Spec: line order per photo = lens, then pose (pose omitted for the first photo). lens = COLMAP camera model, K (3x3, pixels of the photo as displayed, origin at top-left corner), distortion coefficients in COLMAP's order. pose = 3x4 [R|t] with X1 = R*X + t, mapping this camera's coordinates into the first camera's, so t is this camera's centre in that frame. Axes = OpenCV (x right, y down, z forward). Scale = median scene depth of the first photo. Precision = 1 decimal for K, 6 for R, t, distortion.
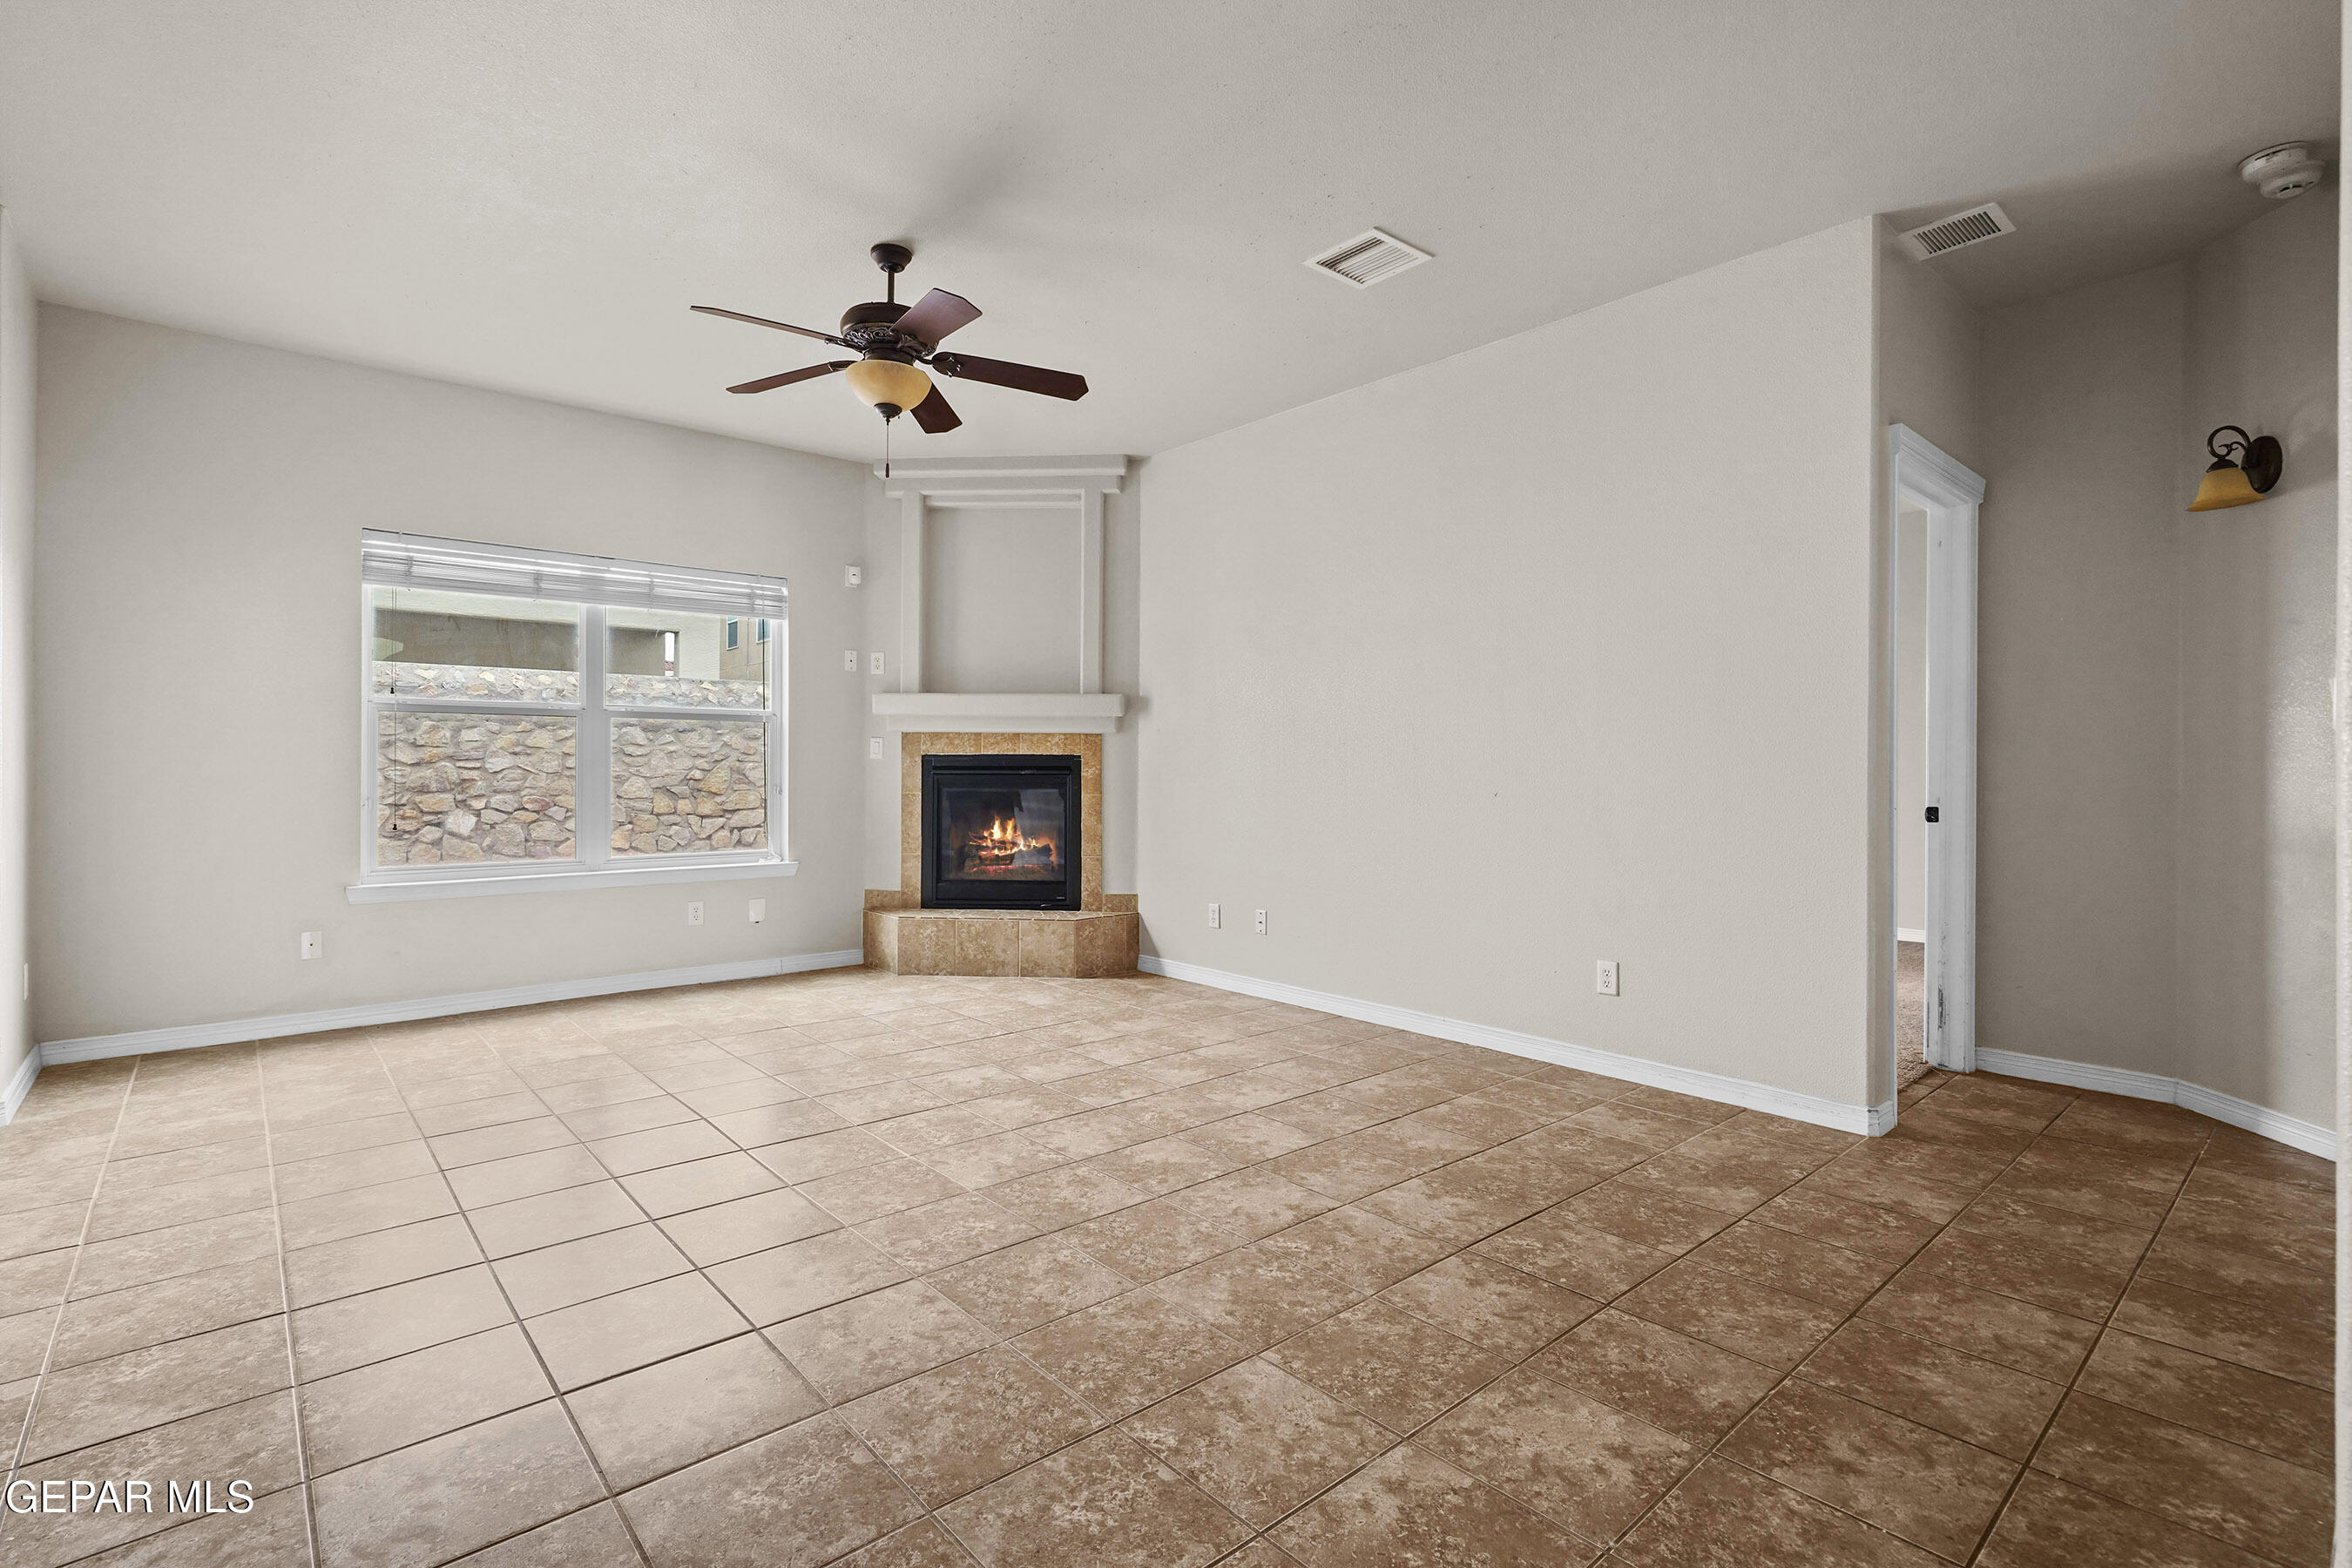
lens RADIAL K [[1079.1, 0, 1164.1], [0, 1079.1, 775.4], [0, 0, 1]] dist [-0.004756, 0.002584]
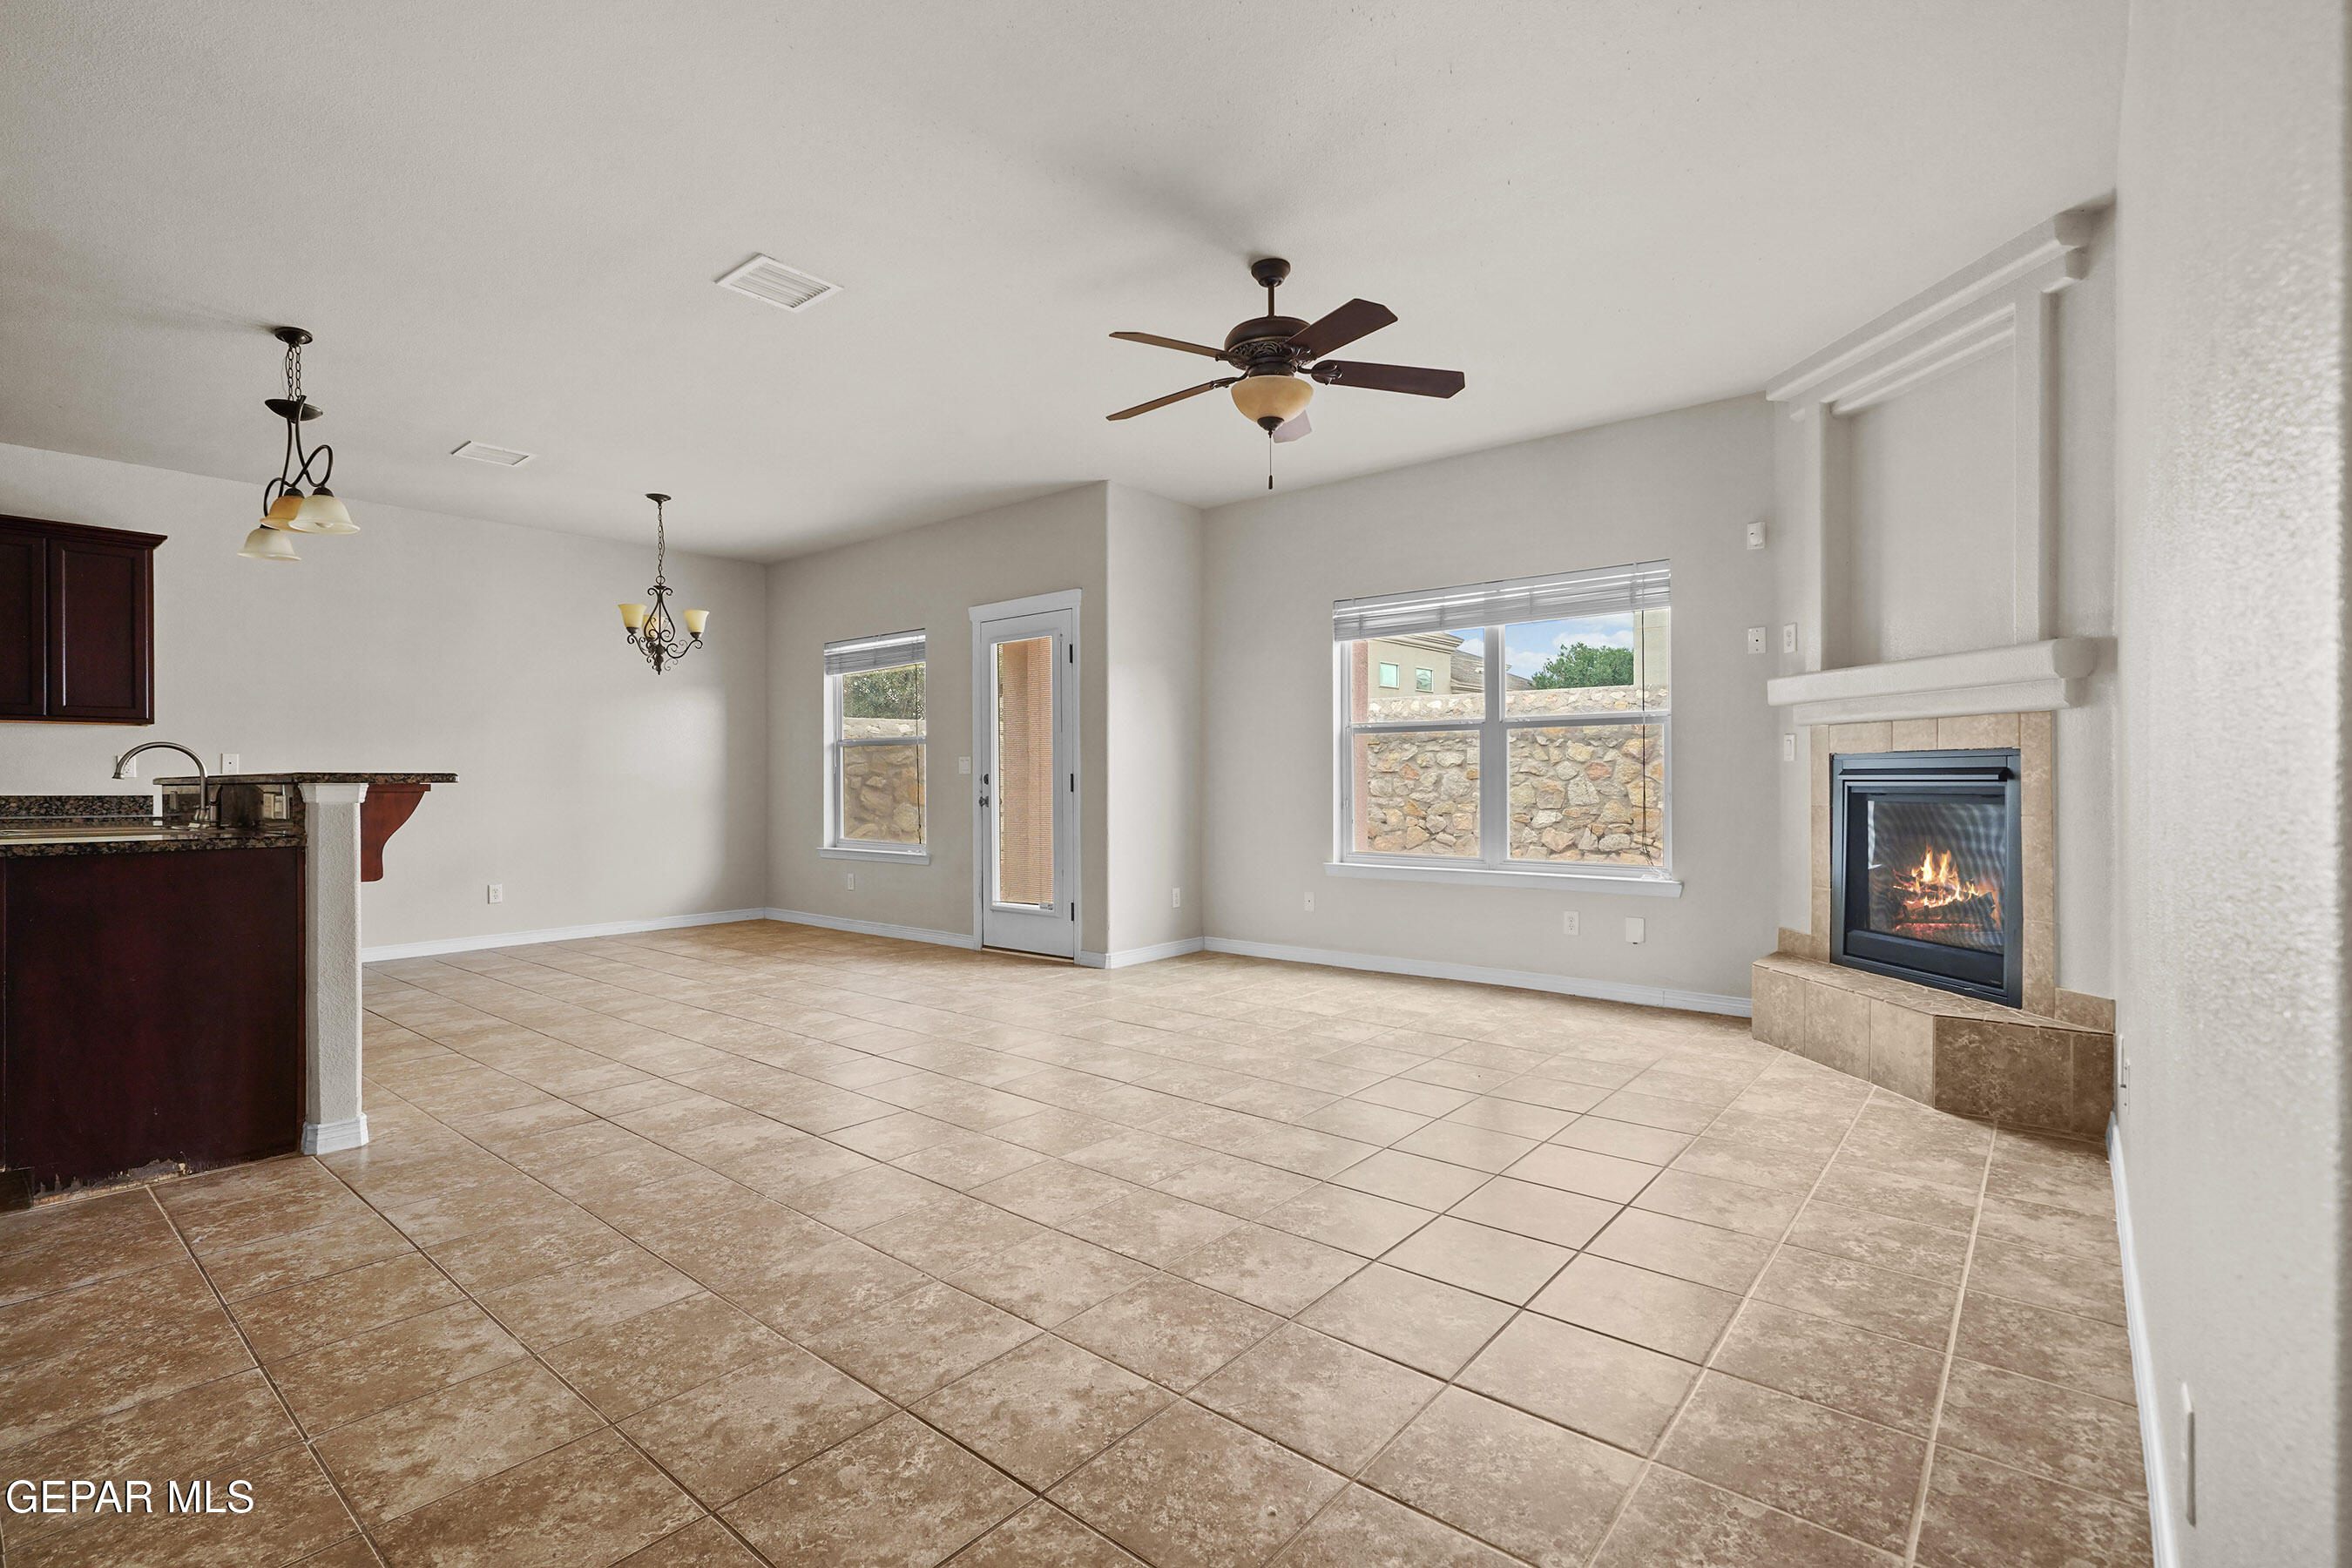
lens RADIAL K [[1079.1, 0, 1168.3], [0, 1079.1, 774.3], [0, 0, 1]] dist [-0.004756, 0.002584]
pose [[0.157728, -0.007671, -0.987453, 0.450237], [-0.002646, 0.999963, -0.008191, 0.001683], [0.987479, 0.003905, 0.157701, 0.455252]]
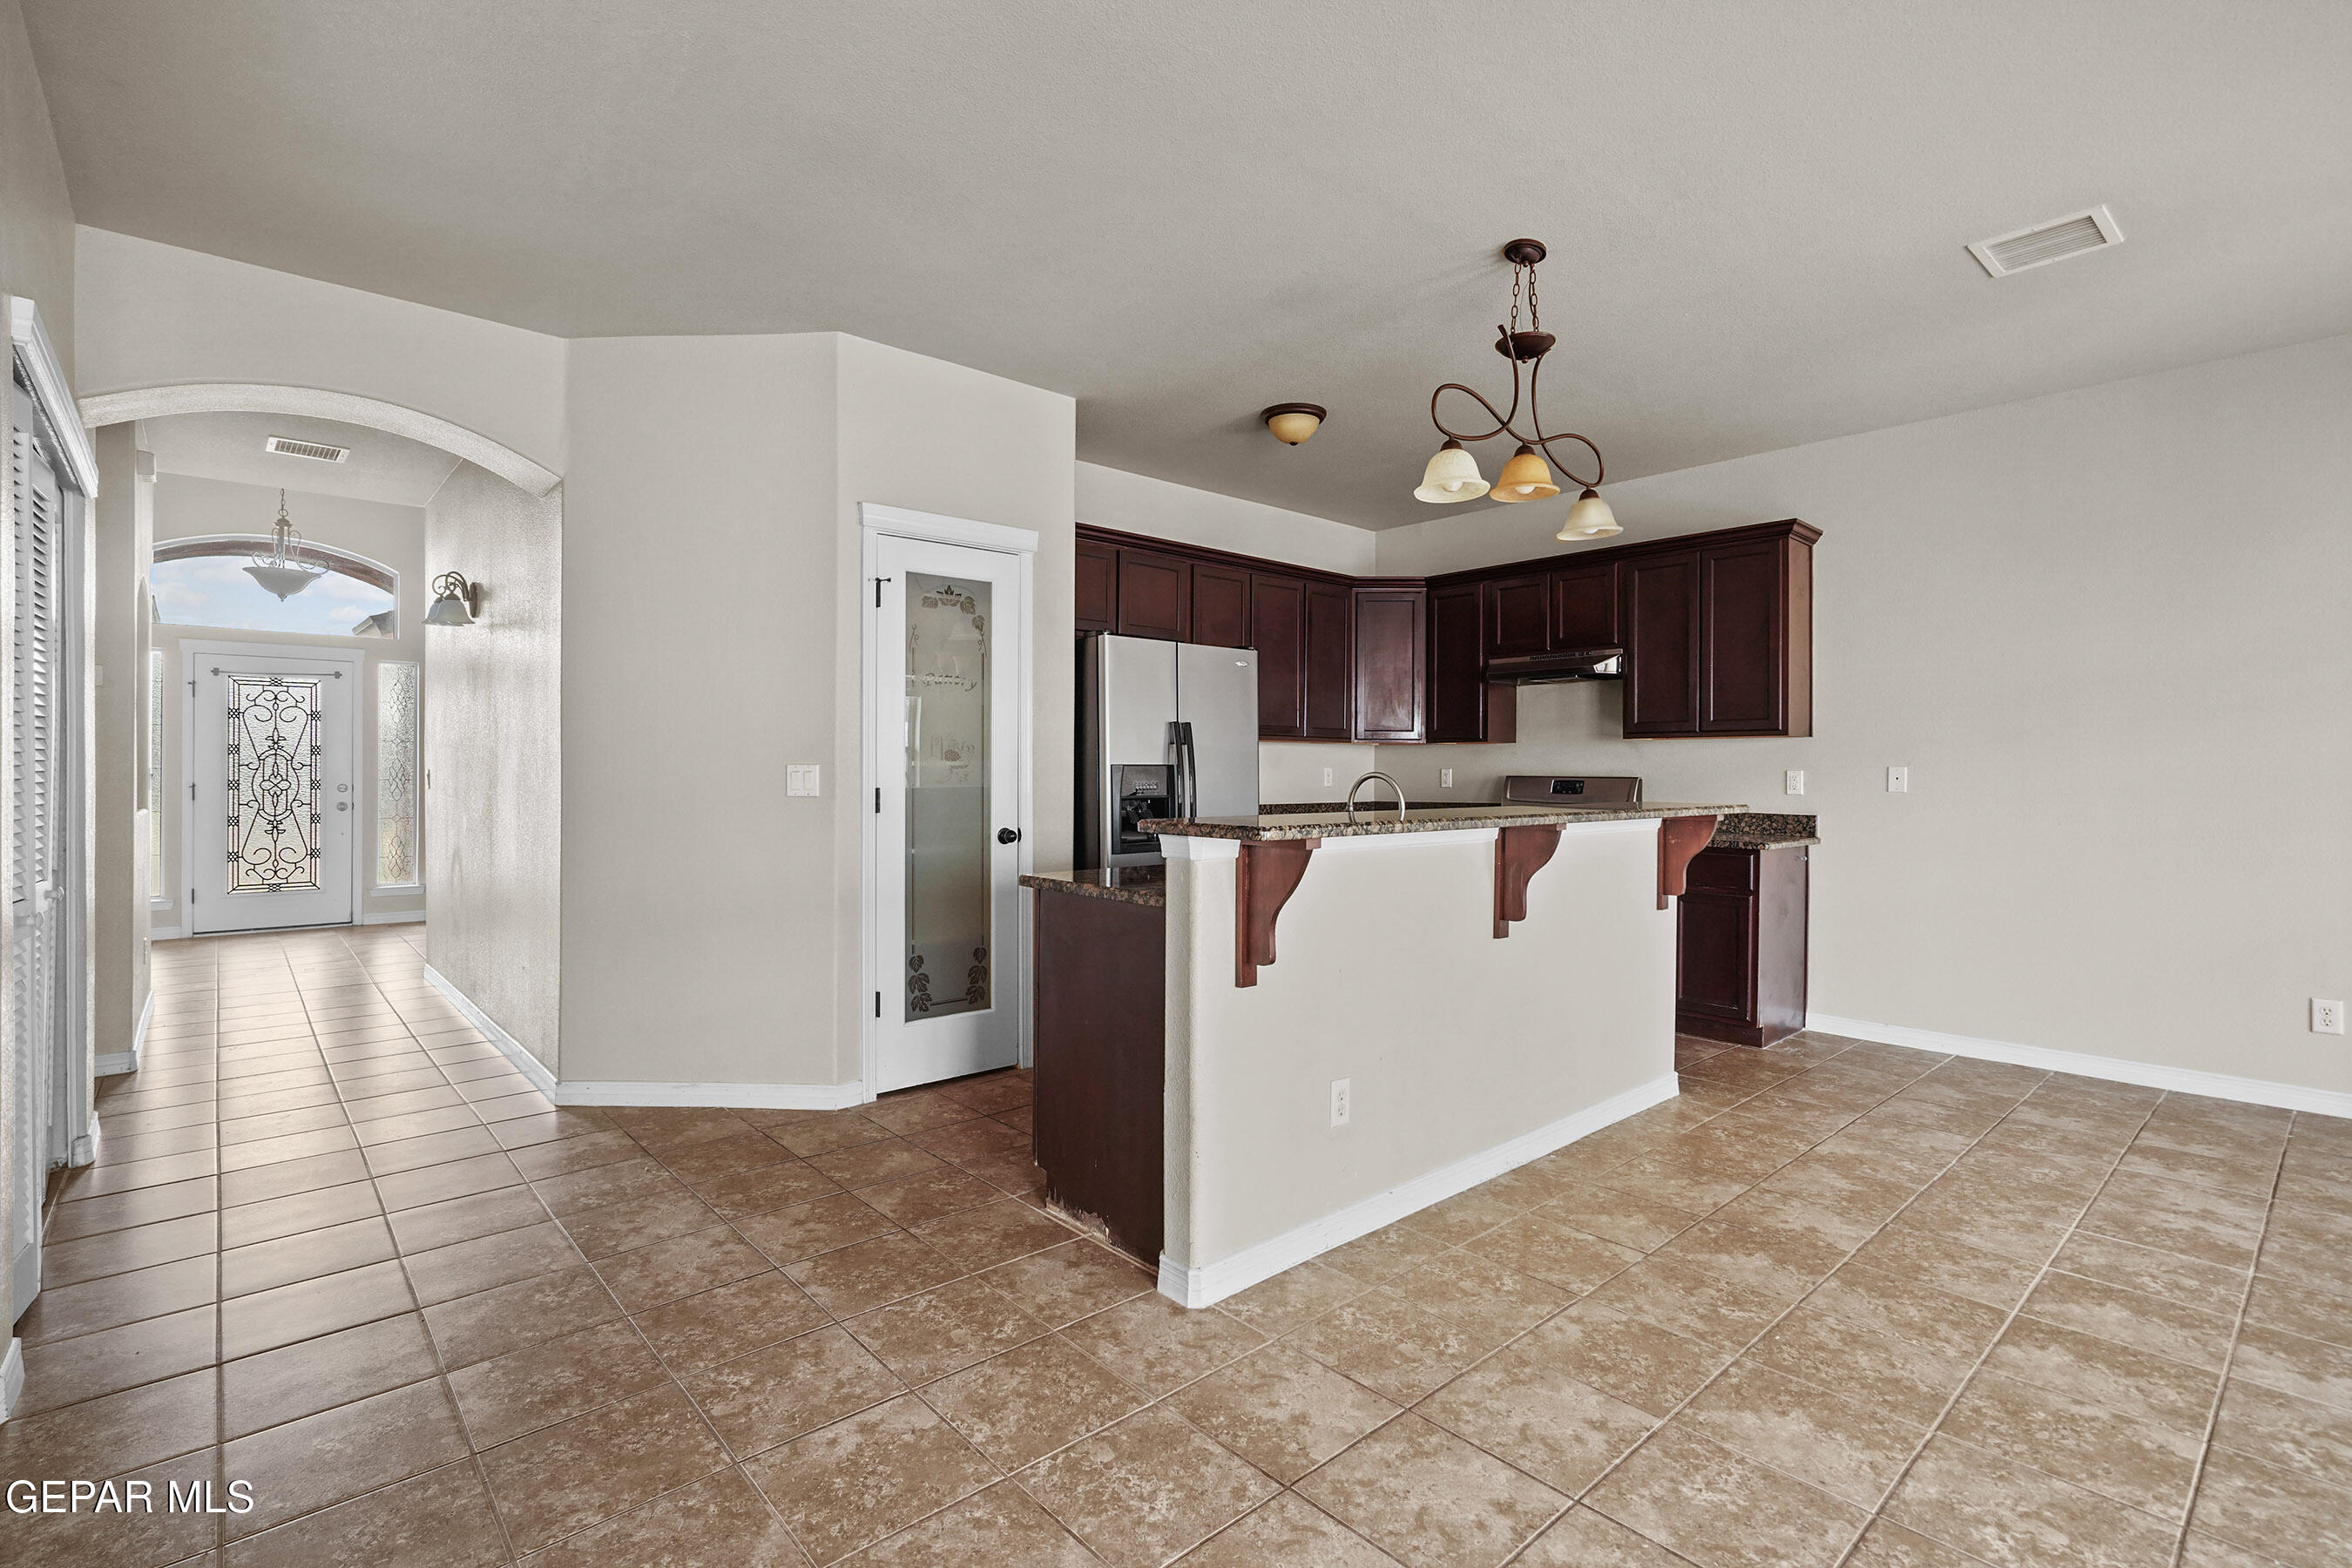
lens RADIAL K [[1079.1, 0, 1169.9], [0, 1079.1, 768.6], [0, 0, 1]] dist [-0.004756, 0.002584]
pose [[-0.999966, -0.003816, -0.007285, -0.150119], [-0.003859, 0.999975, 0.005841, -0.025767], [0.007263, 0.005869, -0.999956, 0.556820]]
